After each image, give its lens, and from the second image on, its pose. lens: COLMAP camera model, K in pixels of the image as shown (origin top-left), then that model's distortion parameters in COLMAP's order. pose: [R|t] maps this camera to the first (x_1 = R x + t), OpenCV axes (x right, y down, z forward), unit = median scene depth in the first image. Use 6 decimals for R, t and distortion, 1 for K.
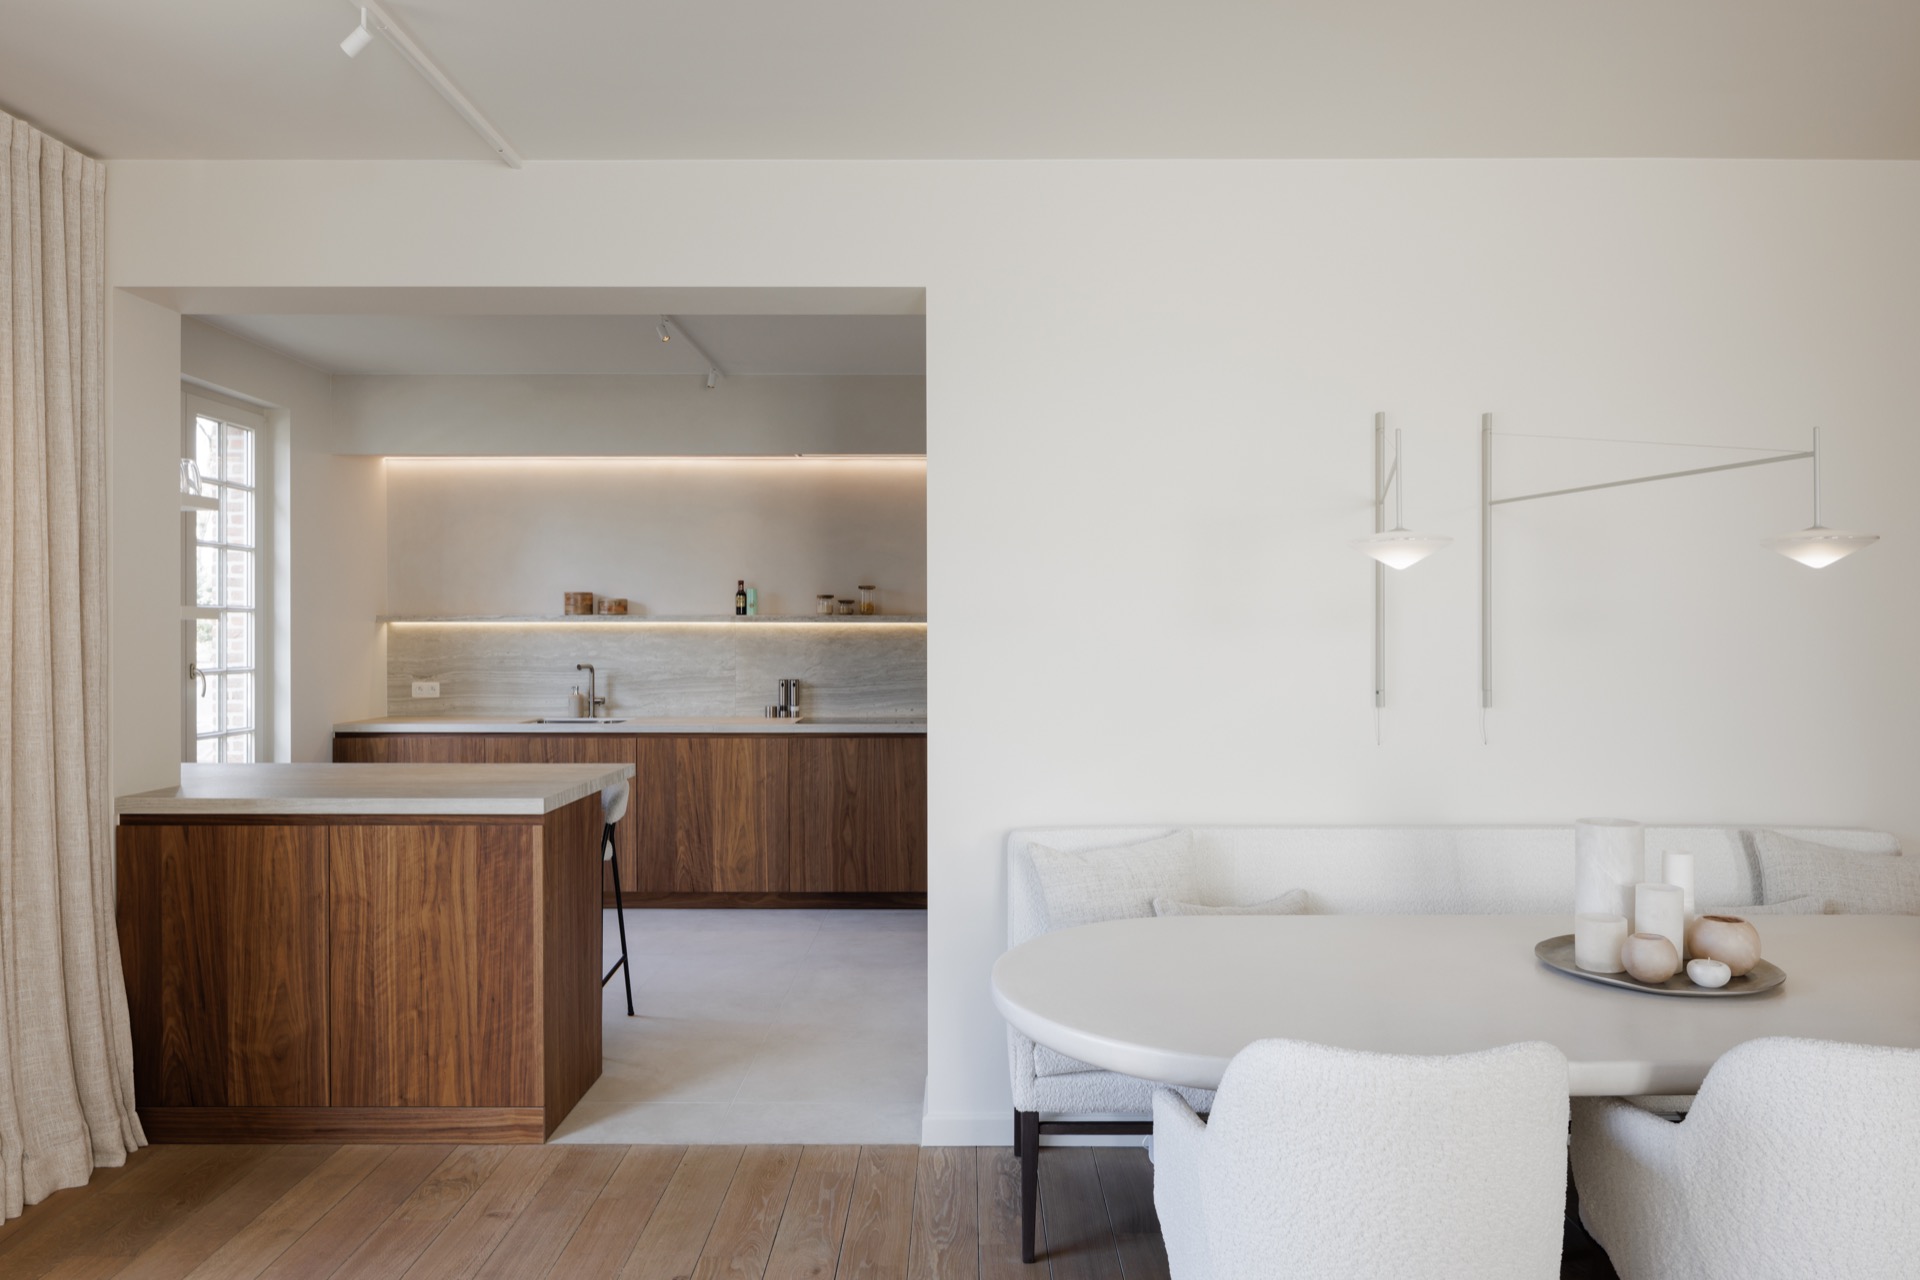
lens RADIAL K [[1279.8, 0, 961.0], [0, 1279.8, 643.6], [0, 0, 1]] dist [-0.008962, 0.009585]
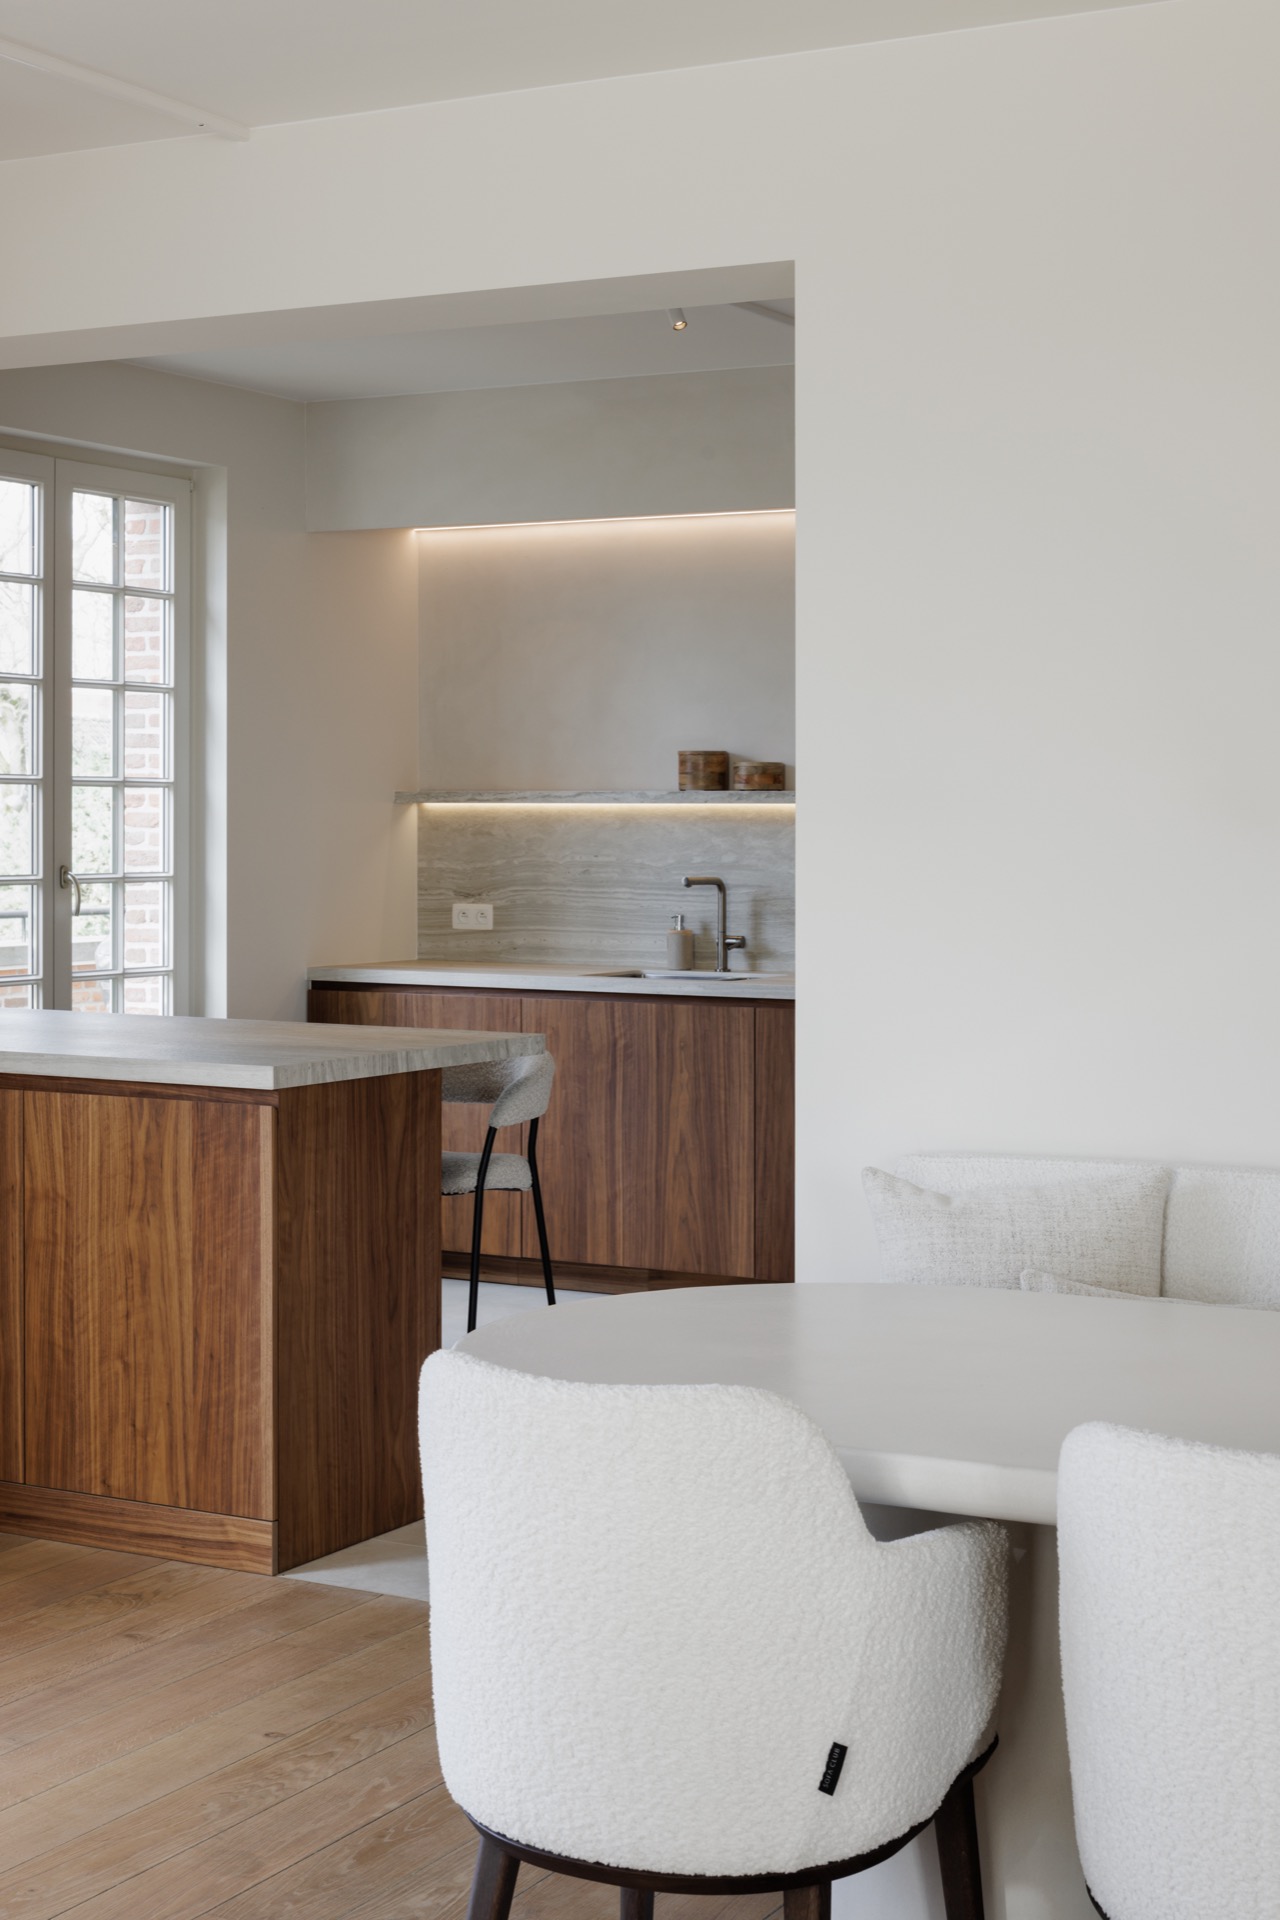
lens RADIAL K [[2719.7, 0, 716.4], [0, 2719.7, 915.6], [0, 0, 1]] dist [-0.033158, 0.000000]
pose [[0.897240, 0.021302, -0.441029, 0.499484], [-0.010329, 0.999575, 0.027266, 0.000230], [0.441422, -0.019909, 0.897079, -0.175181]]
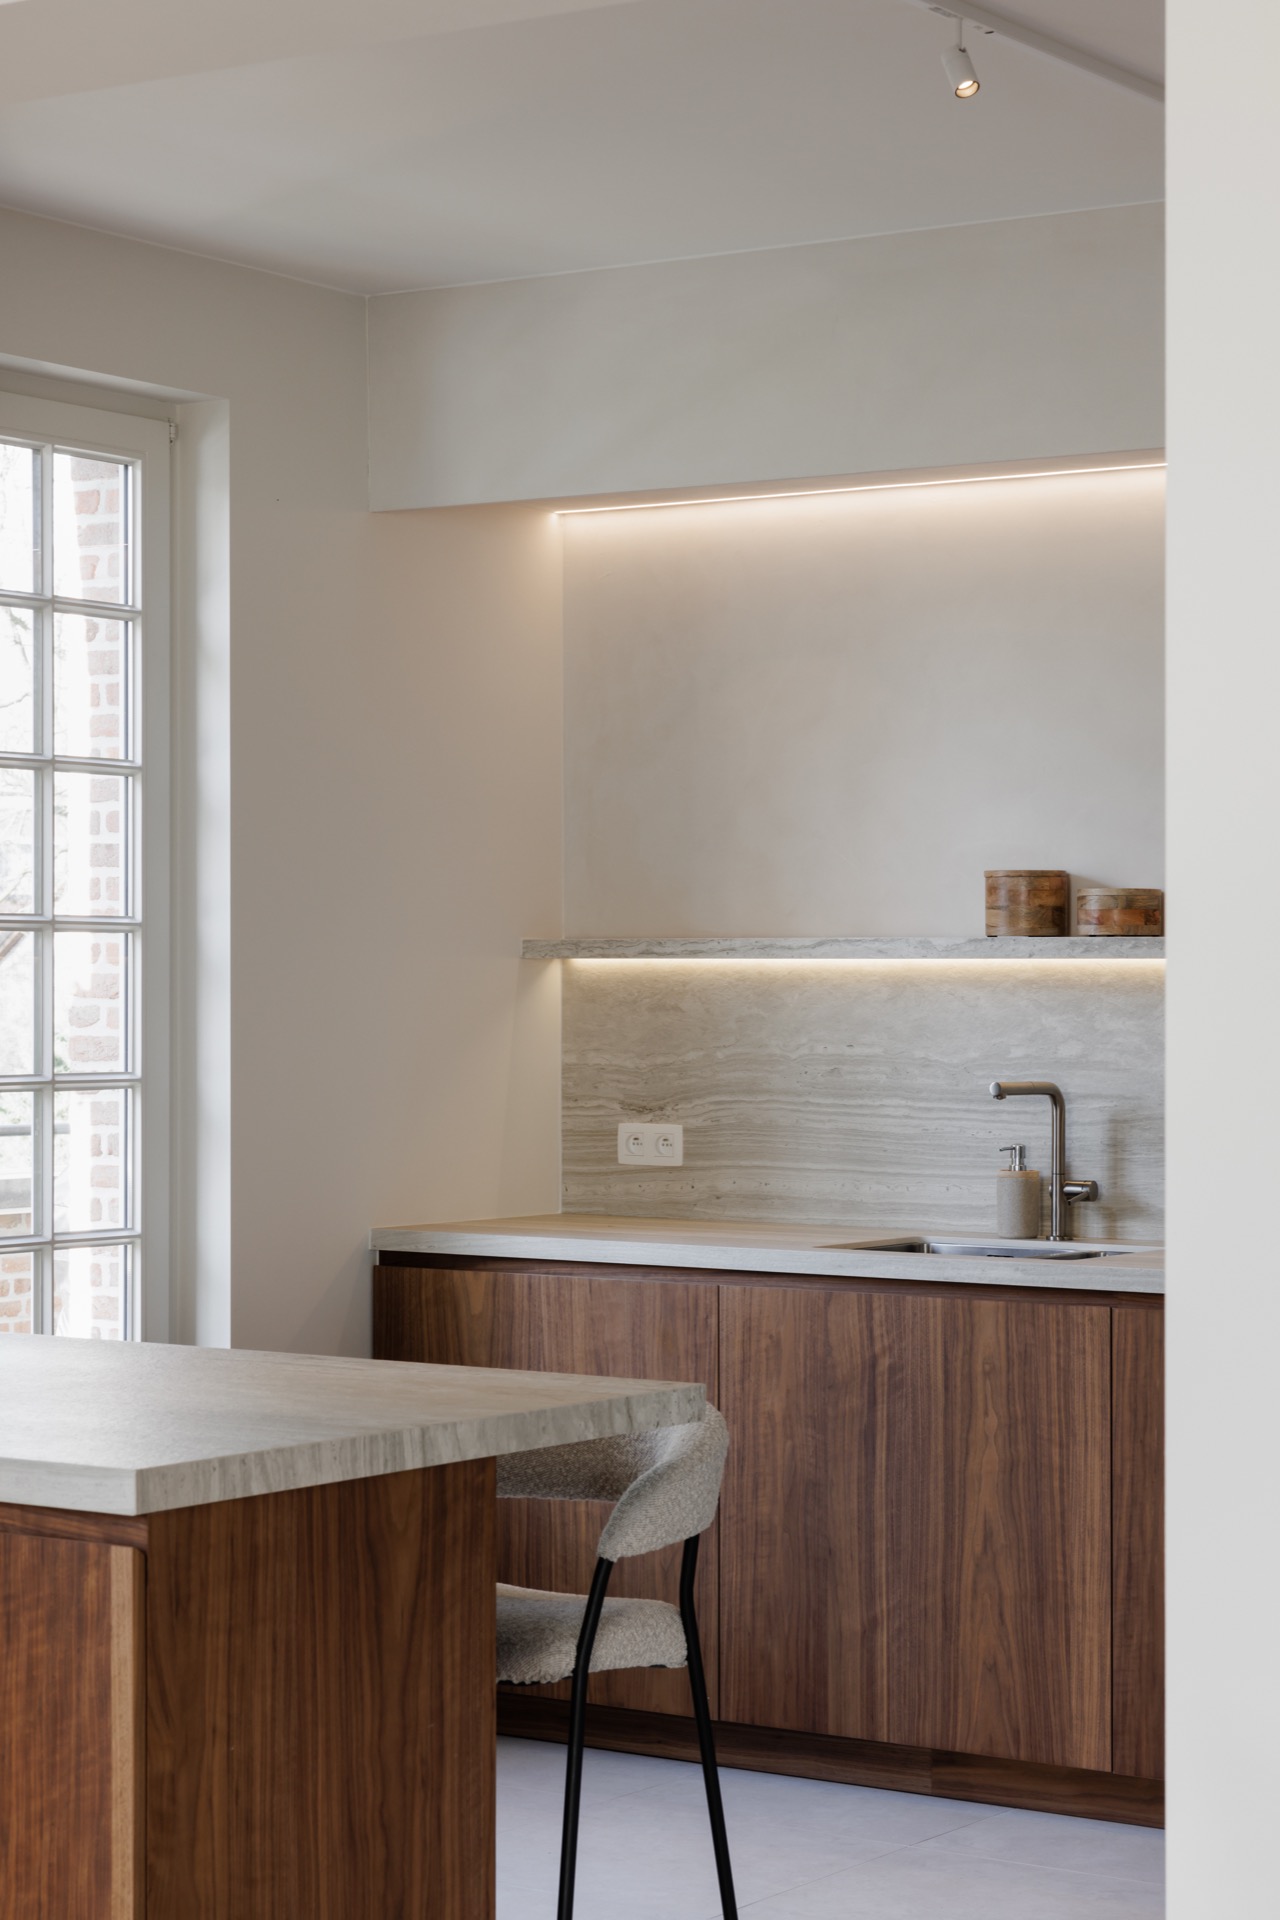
lens RADIAL K [[3744.4, 0, 691.5], [0, 3744.4, 1012.7], [0, 0, 1]] dist [0.029135, 0.000000]
pose [[0.846601, 0.008899, -0.532154, 0.324799], [-0.010529, 0.999945, -0.000028, -0.002593], [0.532125, 0.005627, 0.846647, 0.220798]]
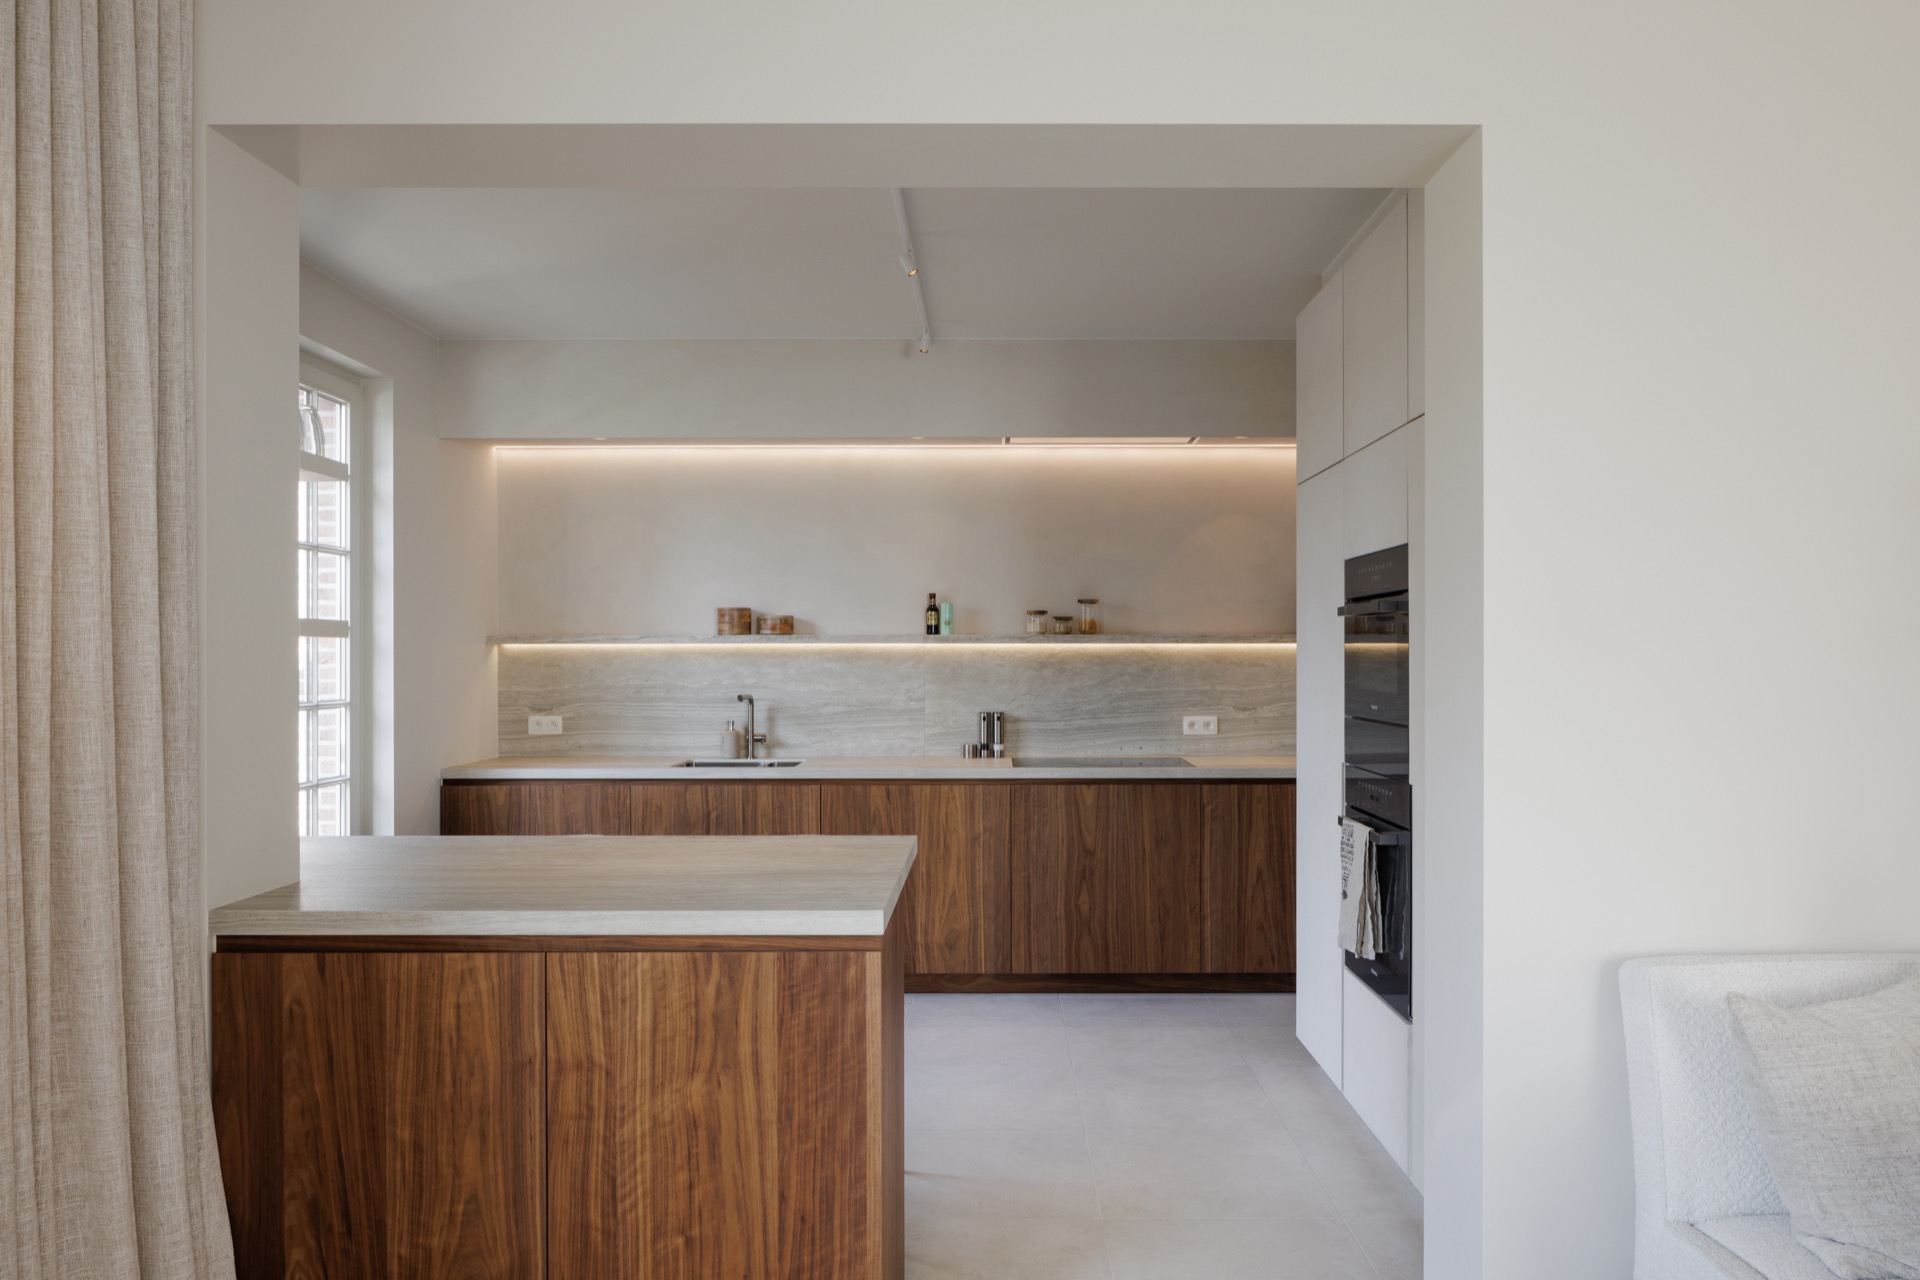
lens RADIAL K [[1279.8, 0, 1033.2], [0, 1279.8, 664.6], [0, 0, 1]] dist [-0.008962, 0.009585]
pose [[0.999660, -0.001106, 0.026057, -0.258308], [0.001151, 0.999998, -0.001716, -0.002823], [-0.026055, 0.001745, 0.999659, 0.336192]]
